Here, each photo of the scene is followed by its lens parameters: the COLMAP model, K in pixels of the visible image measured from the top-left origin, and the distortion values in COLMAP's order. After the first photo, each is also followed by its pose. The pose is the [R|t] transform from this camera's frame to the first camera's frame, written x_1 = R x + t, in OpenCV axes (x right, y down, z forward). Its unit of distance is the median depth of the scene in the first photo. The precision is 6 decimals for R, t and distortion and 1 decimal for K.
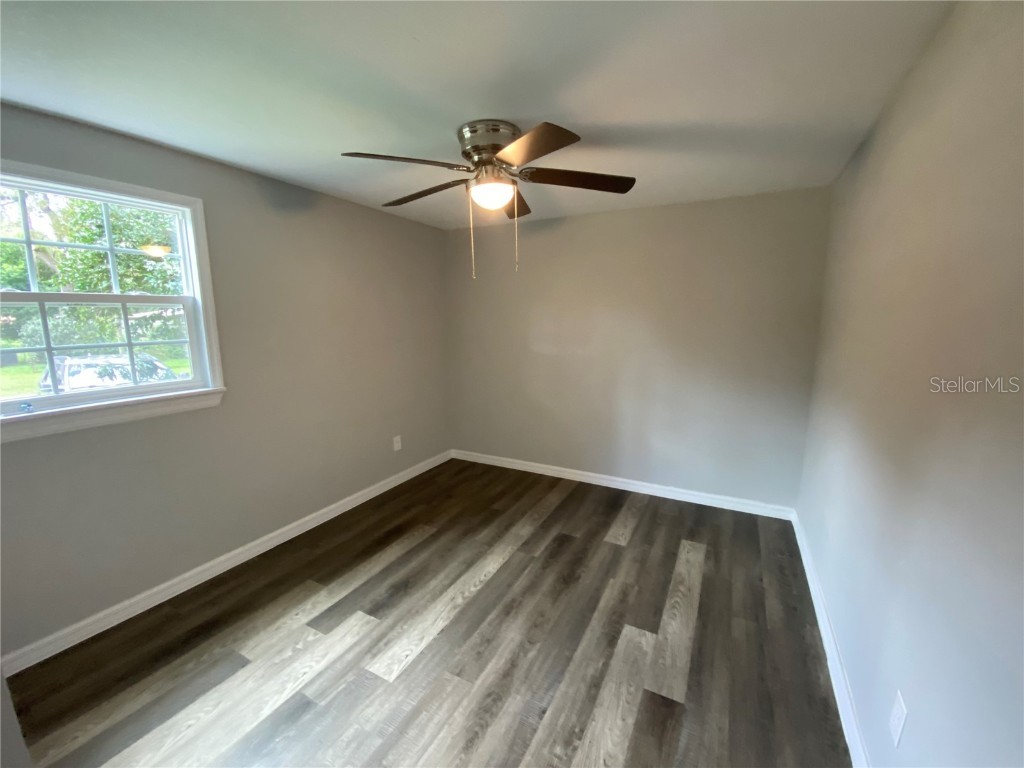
lens RADIAL K [[415.6, 0, 511.0], [0, 415.6, 387.3], [0, 0, 1]] dist [0.045339, -0.036427]
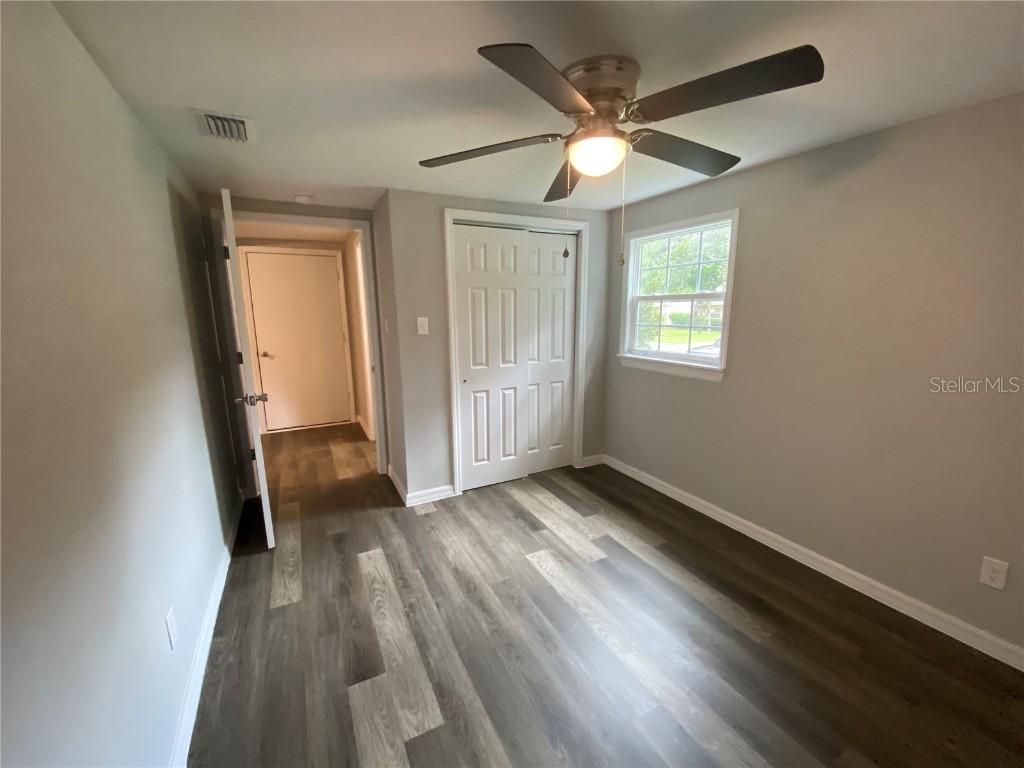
lens RADIAL K [[415.6, 0, 511.0], [0, 415.6, 387.3], [0, 0, 1]] dist [0.045339, -0.036427]
pose [[-0.570665, 0.167499, -0.803919, 0.799272], [-0.123472, 0.950346, 0.285654, -0.277864], [0.811848, 0.262274, -0.521647, 1.496203]]
